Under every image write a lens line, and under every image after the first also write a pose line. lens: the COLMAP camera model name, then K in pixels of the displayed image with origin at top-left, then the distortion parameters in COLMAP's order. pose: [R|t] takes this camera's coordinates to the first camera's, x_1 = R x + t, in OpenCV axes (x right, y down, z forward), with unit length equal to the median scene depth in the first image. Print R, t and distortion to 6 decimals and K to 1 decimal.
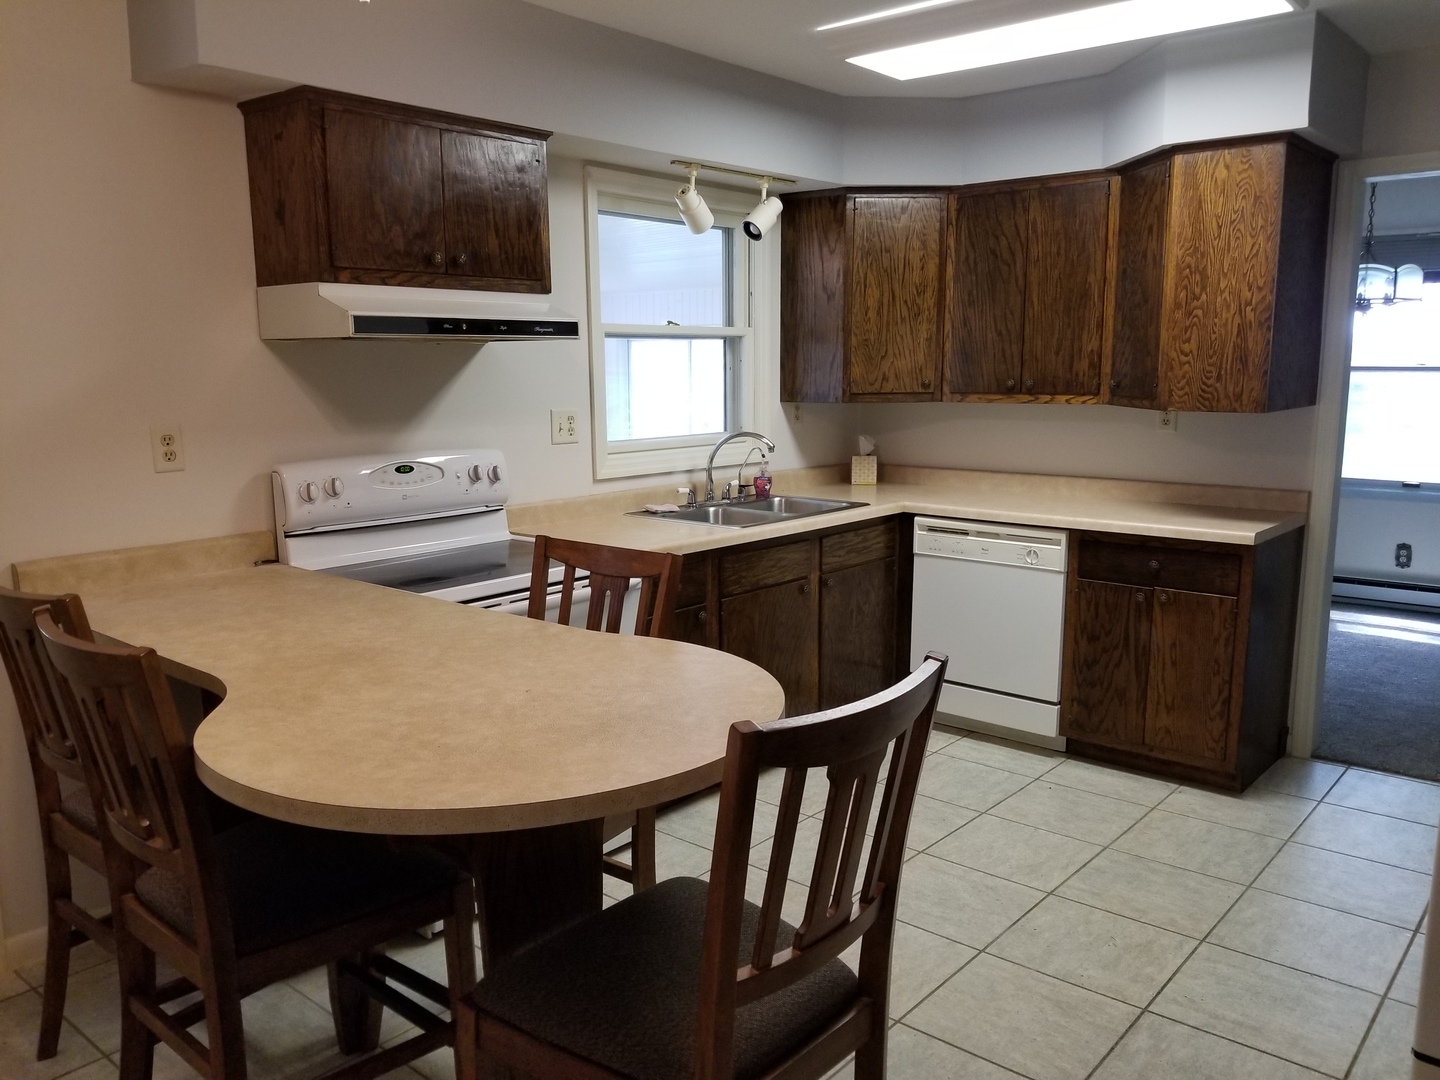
lens RADIAL K [[1124.5, 0, 700.6], [0, 1124.5, 543.6], [0, 0, 1]] dist [0.105034, -0.181556]
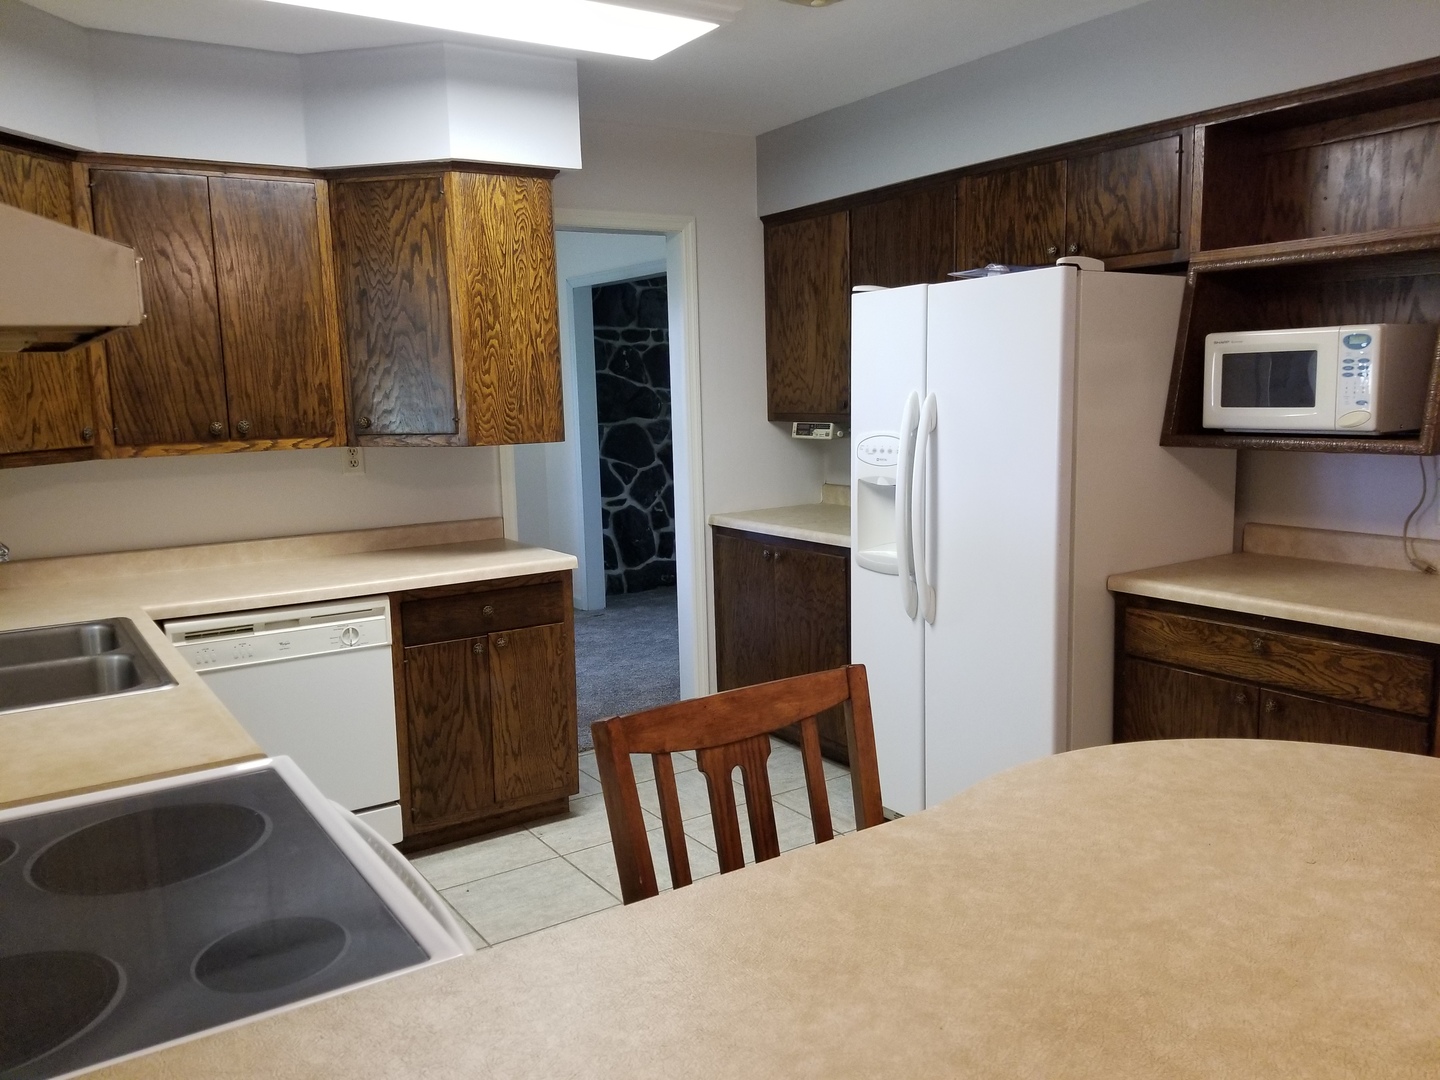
lens RADIAL K [[1124.5, 0, 700.6], [0, 1124.5, 543.6], [0, 0, 1]] dist [0.105034, -0.181556]
pose [[0.278589, -0.138741, 0.950336, -0.413619], [0.179244, 0.979636, 0.090473, -0.084989], [-0.943536, 0.145137, 0.297784, 0.535135]]
